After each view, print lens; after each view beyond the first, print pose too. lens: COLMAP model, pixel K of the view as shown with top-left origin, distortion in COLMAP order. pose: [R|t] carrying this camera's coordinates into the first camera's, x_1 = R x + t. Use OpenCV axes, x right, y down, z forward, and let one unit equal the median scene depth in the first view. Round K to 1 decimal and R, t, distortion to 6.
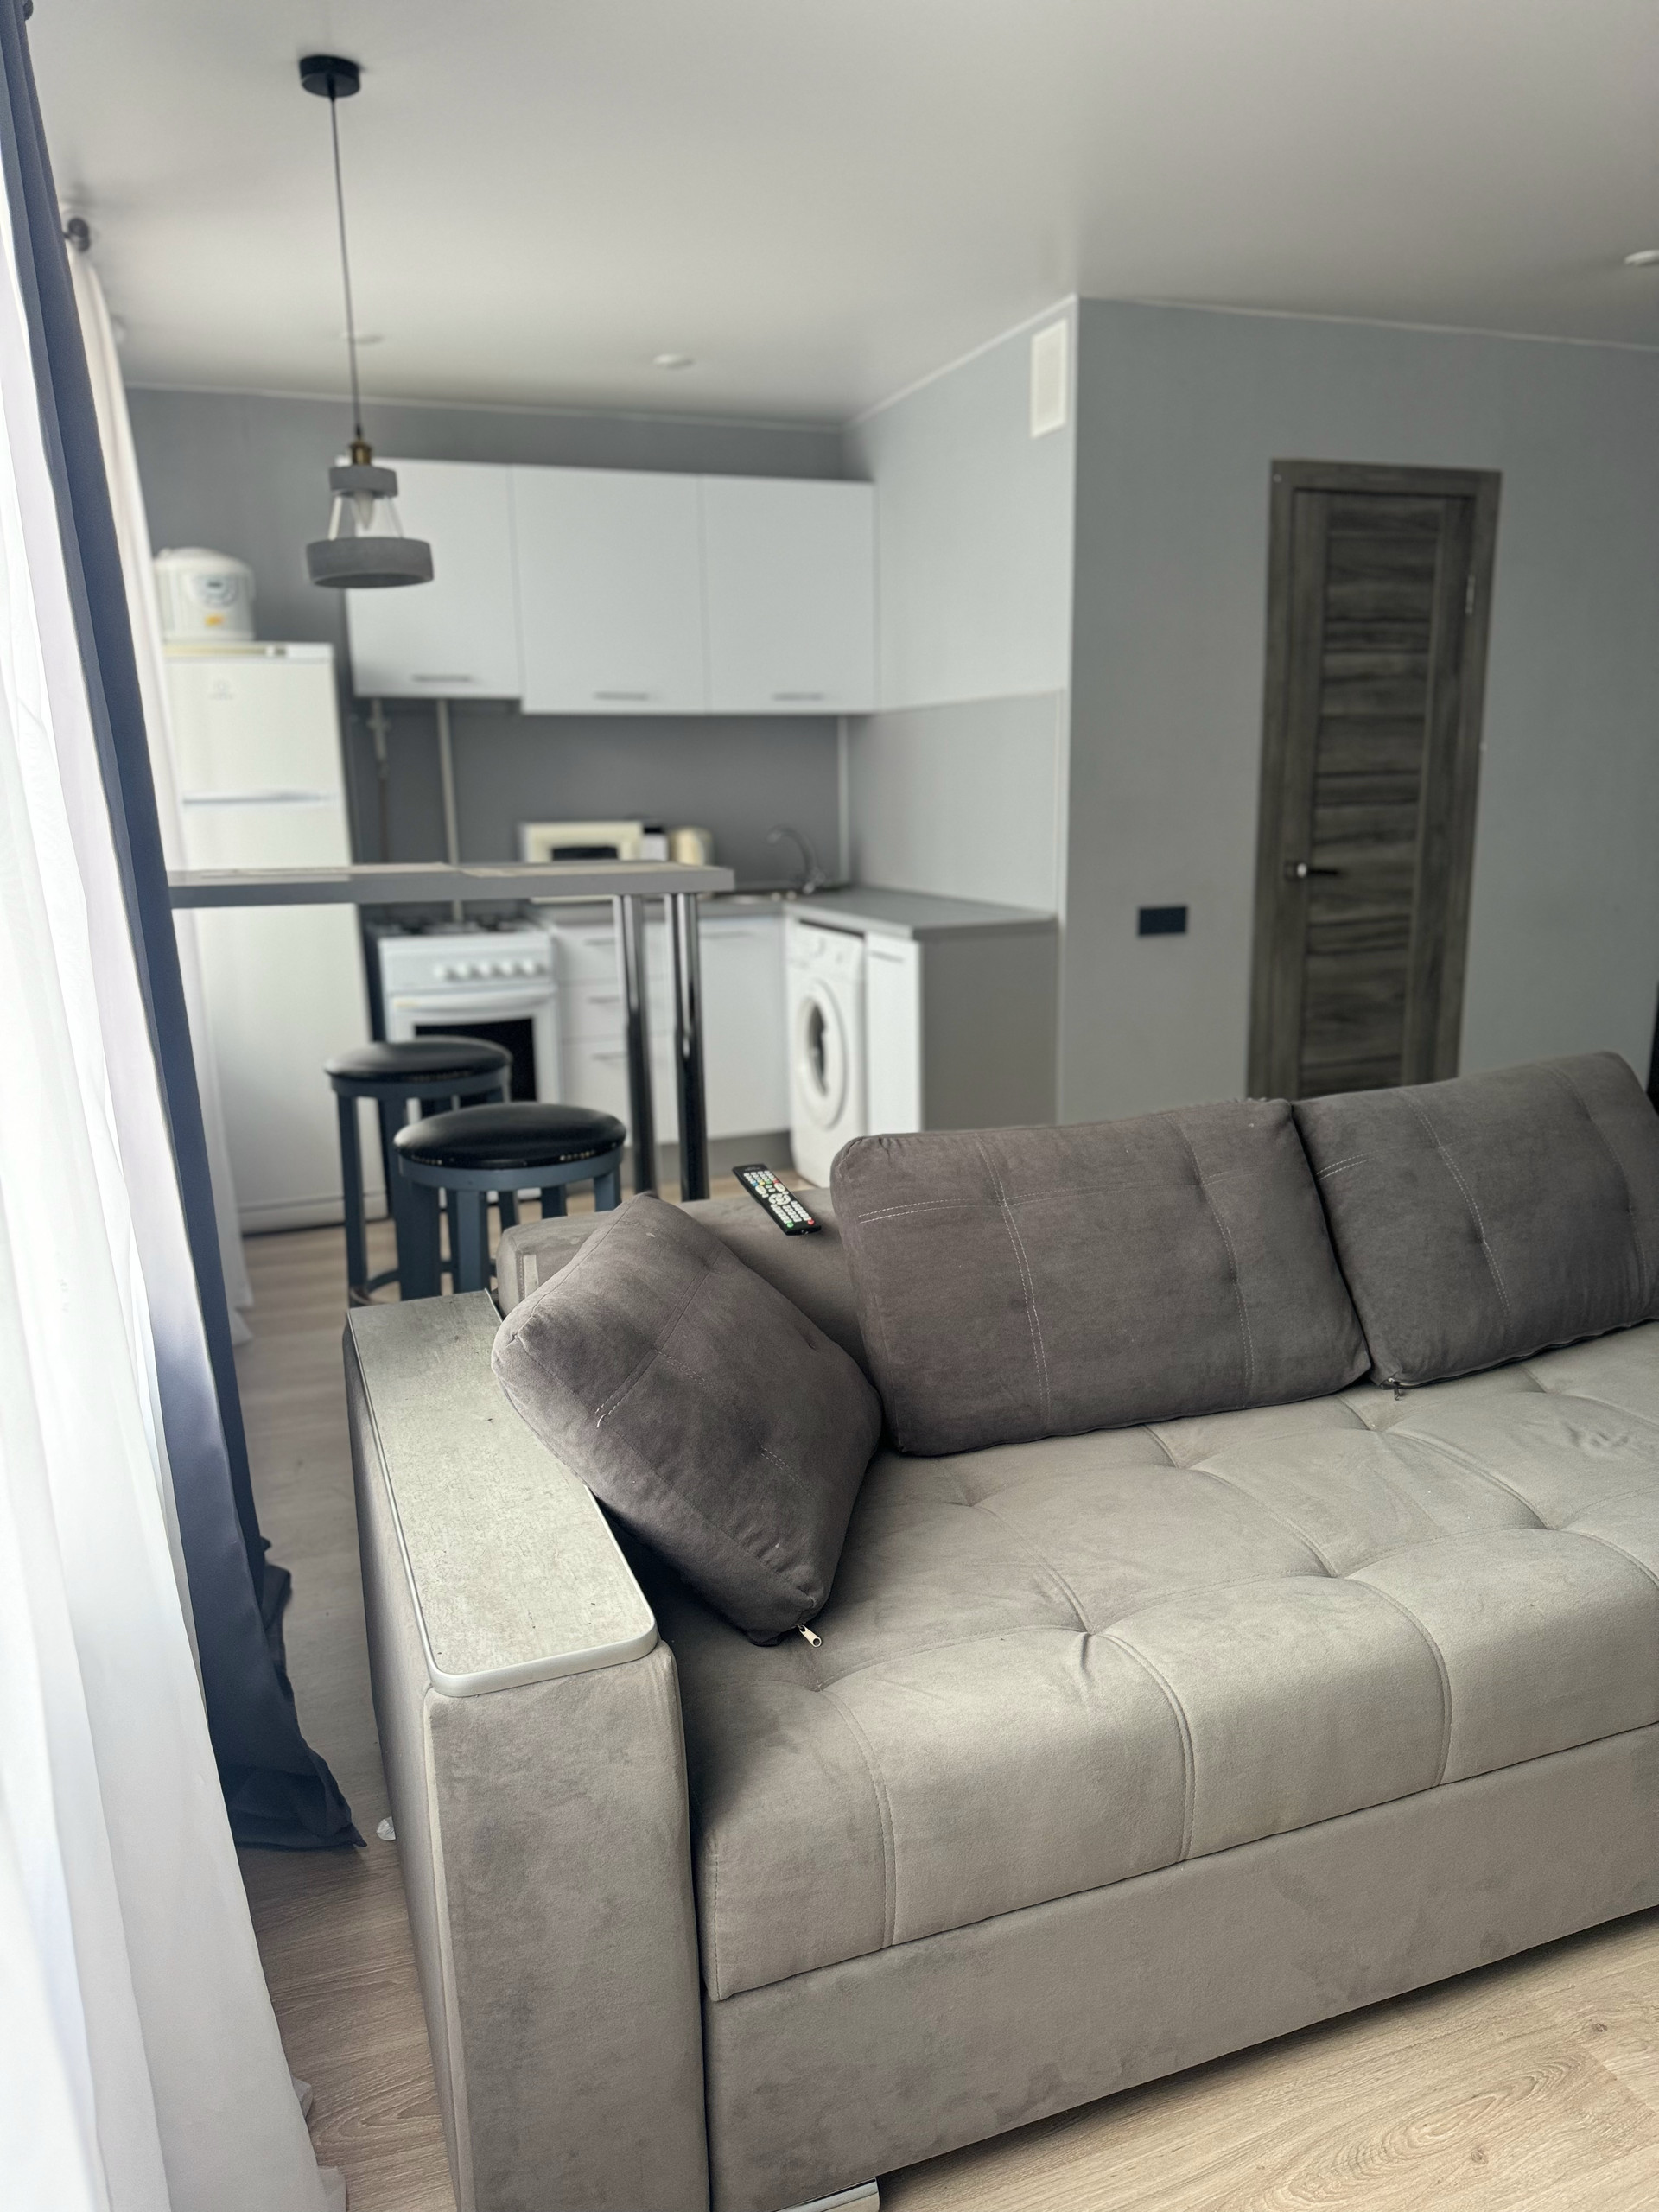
lens RADIAL K [[1583.4, 0, 831.3], [0, 1583.4, 1137.5], [0, 0, 1]] dist [0.025954, -0.028482]
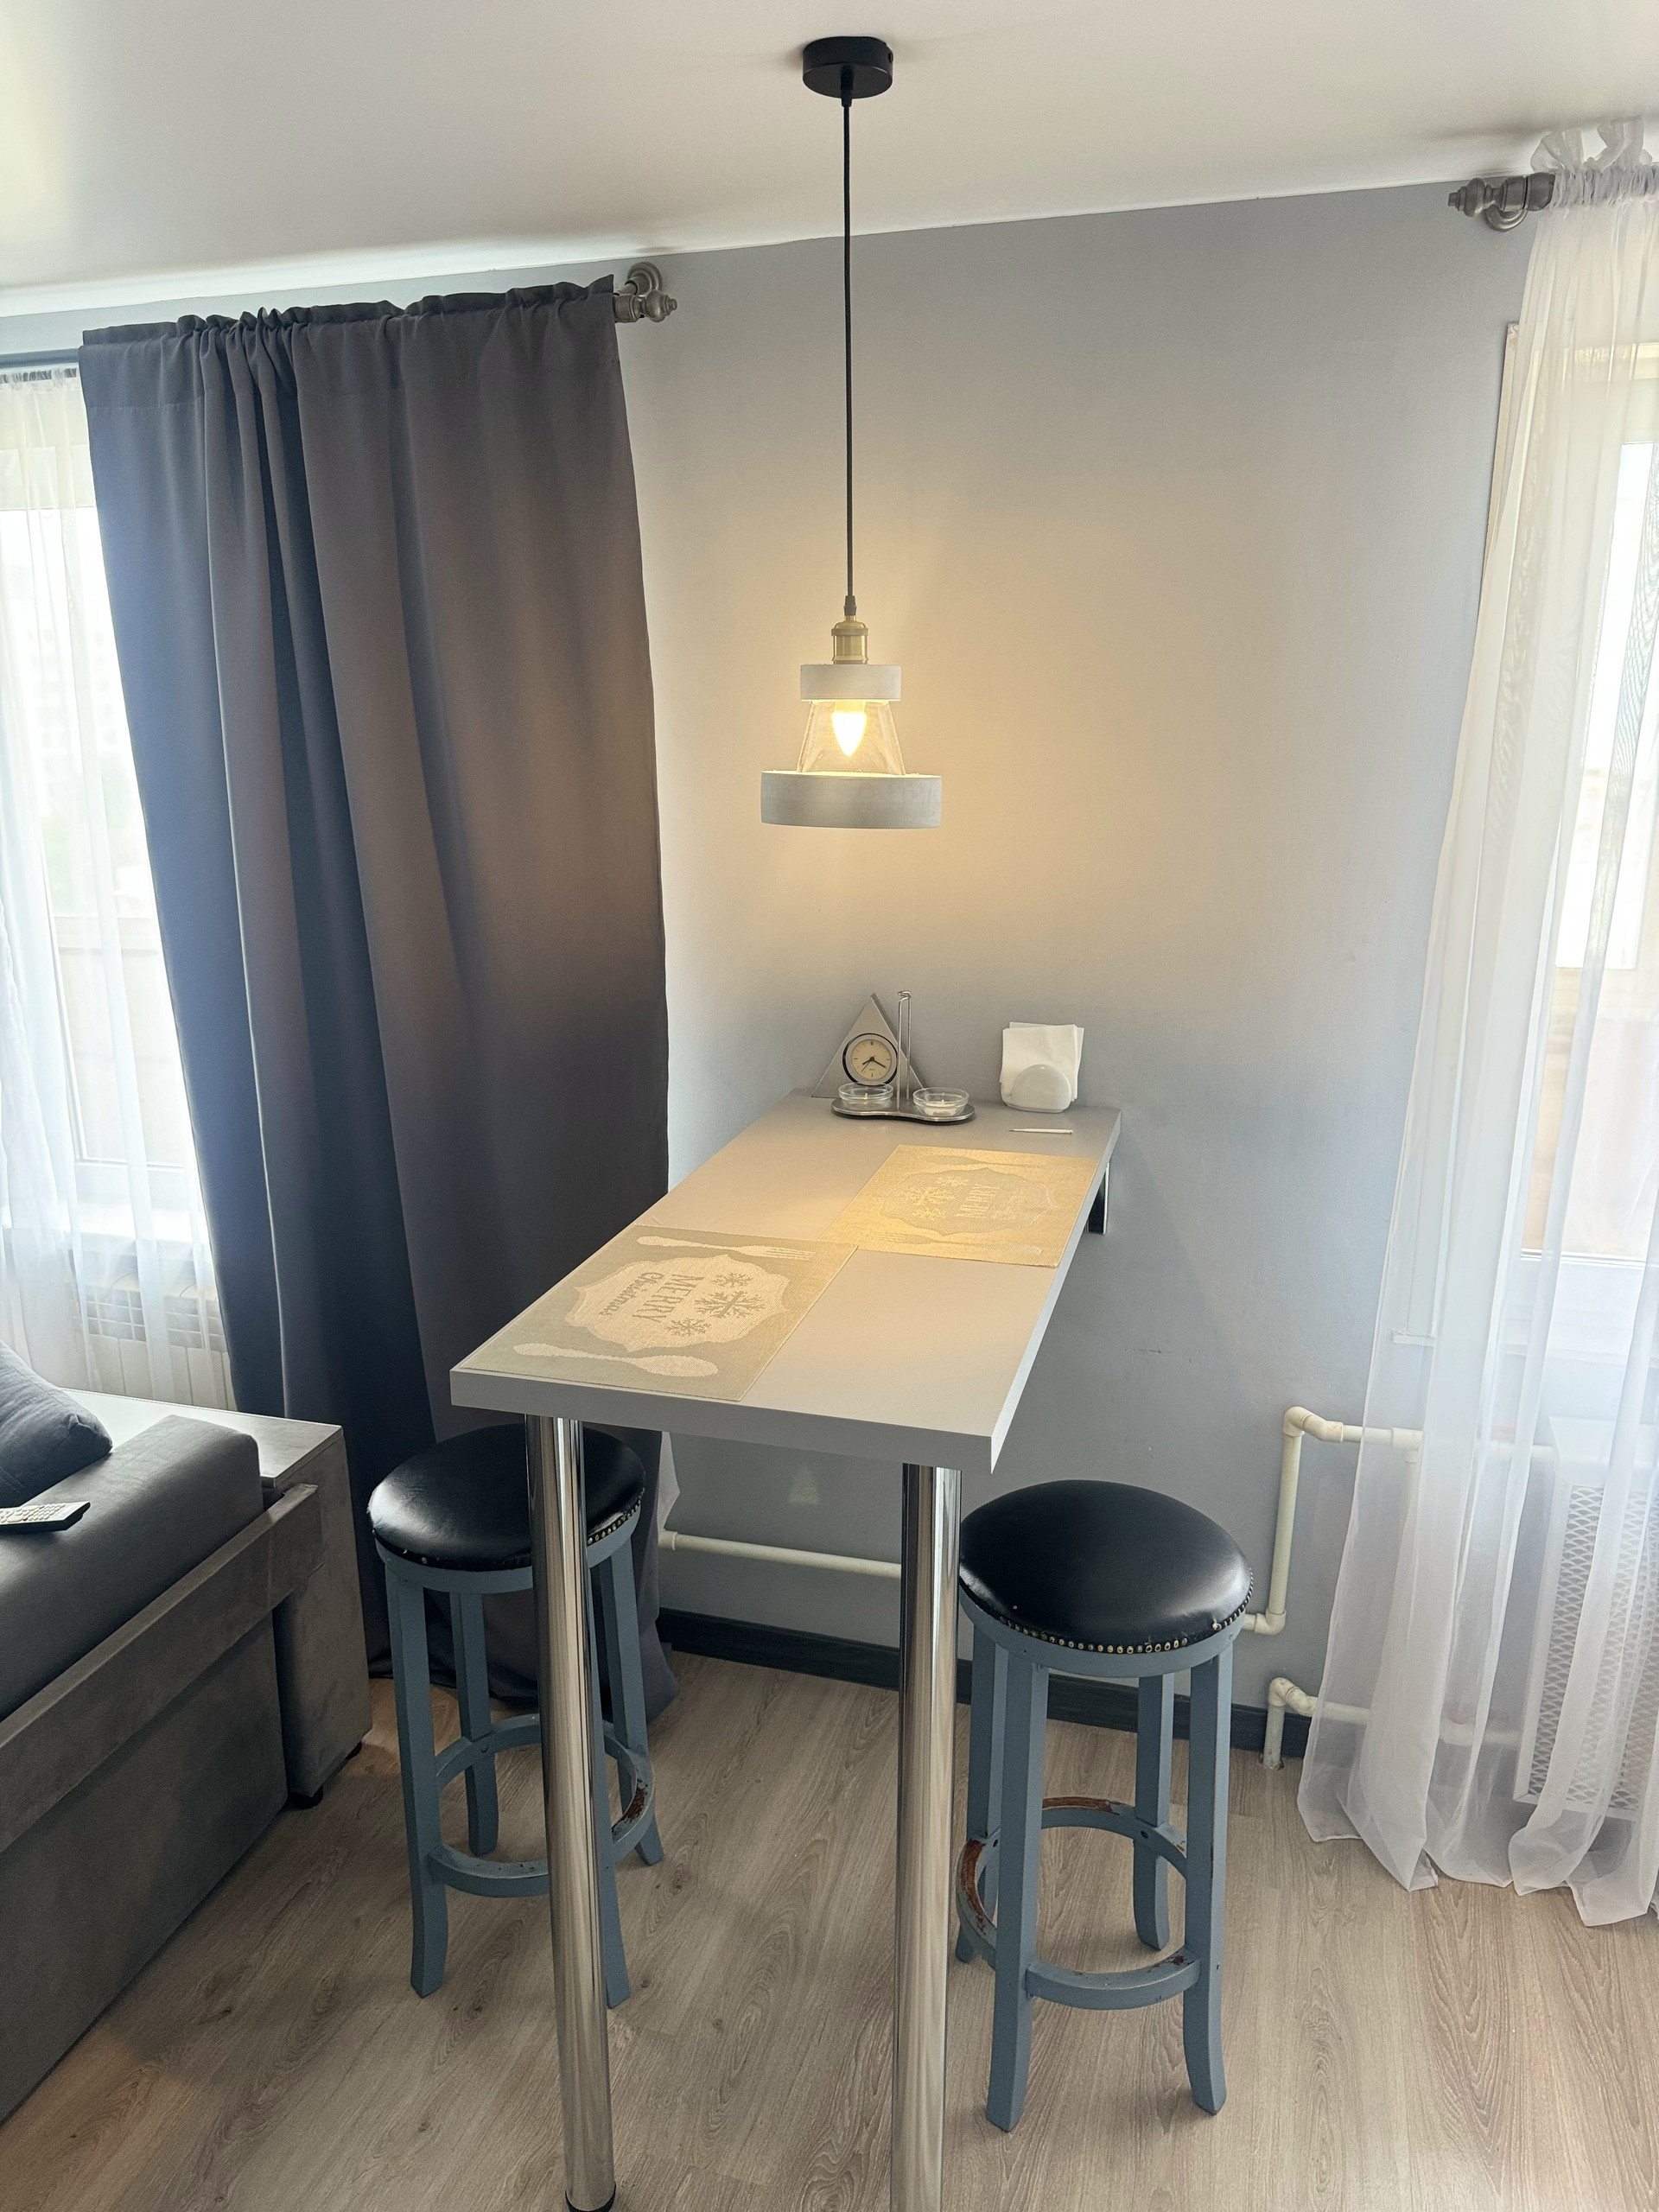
lens RADIAL K [[1583.4, 0, 831.3], [0, 1583.4, 1137.5], [0, 0, 1]] dist [0.025954, -0.028482]
pose [[-0.608530, 0.237168, -0.757260, 0.162455], [-0.156785, 0.899545, 0.407722, -0.300883], [0.777888, 0.366838, -0.510216, 0.832910]]
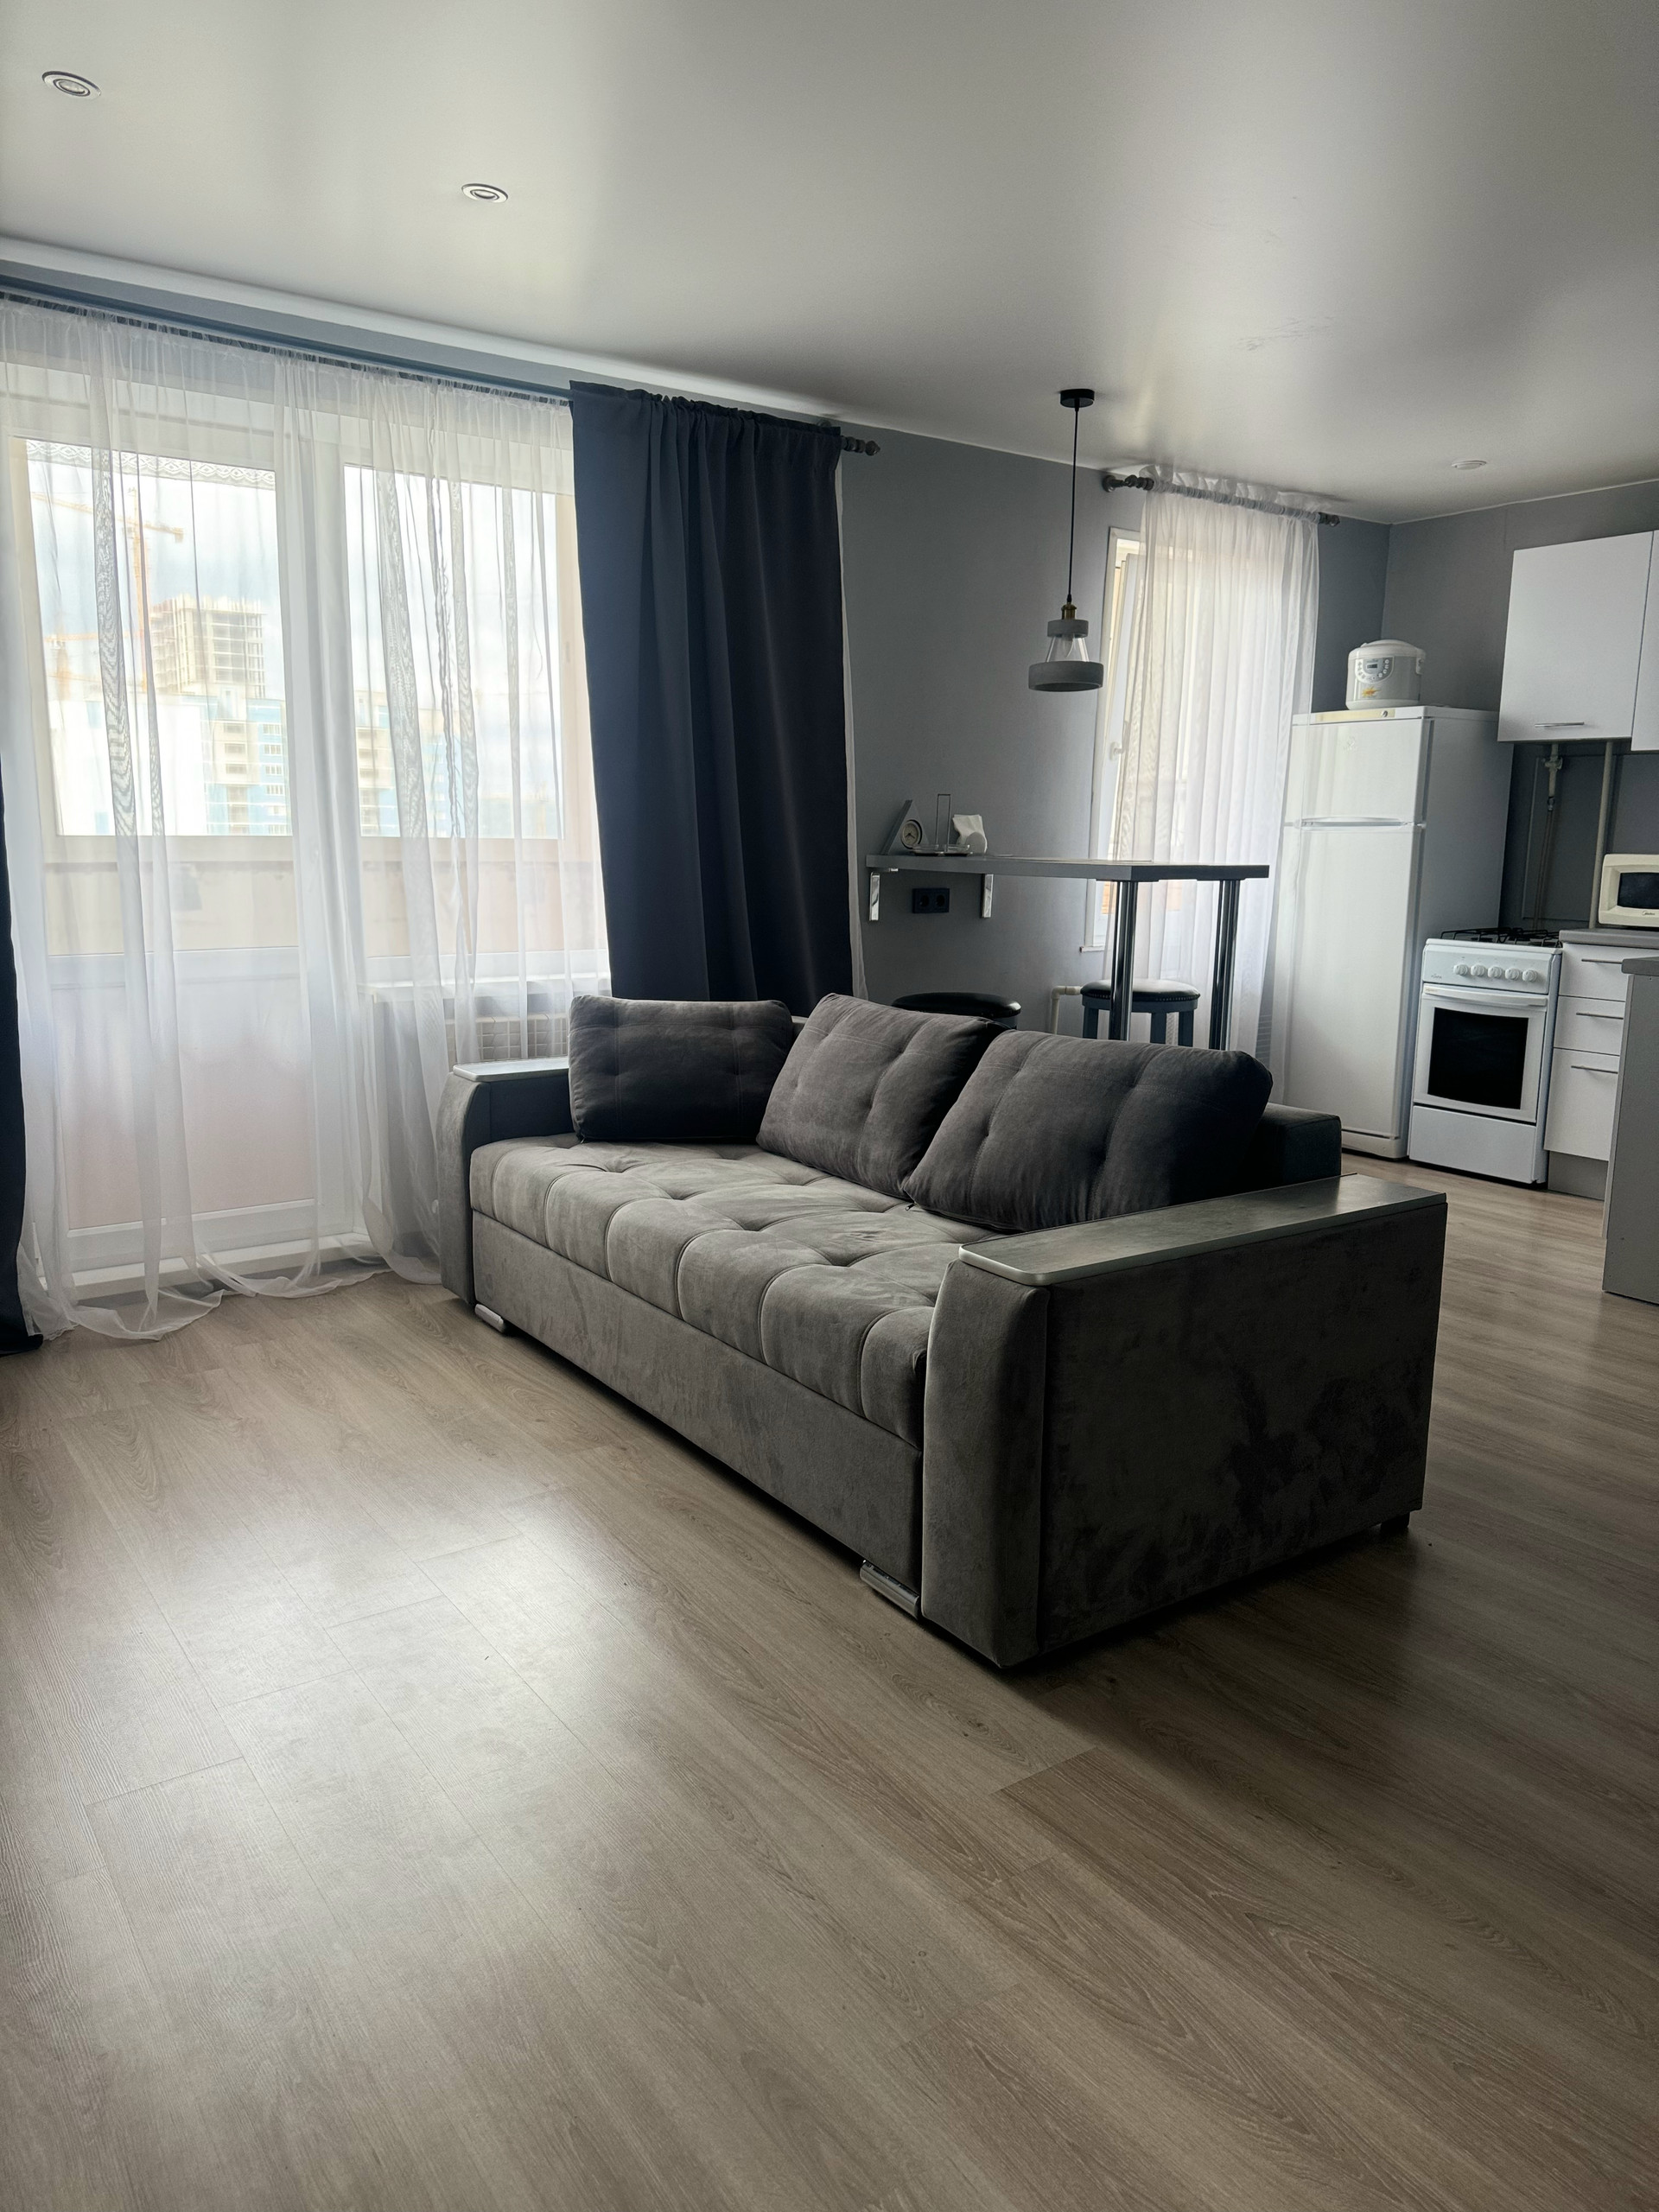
lens RADIAL K [[1583.4, 0, 831.3], [0, 1583.4, 1137.5], [0, 0, 1]] dist [0.025954, -0.028482]
pose [[0.248580, 0.209123, -0.945767, 0.798309], [-0.232746, 0.960704, 0.151253, -0.051380], [0.940233, 0.182525, 0.287485, 0.220279]]
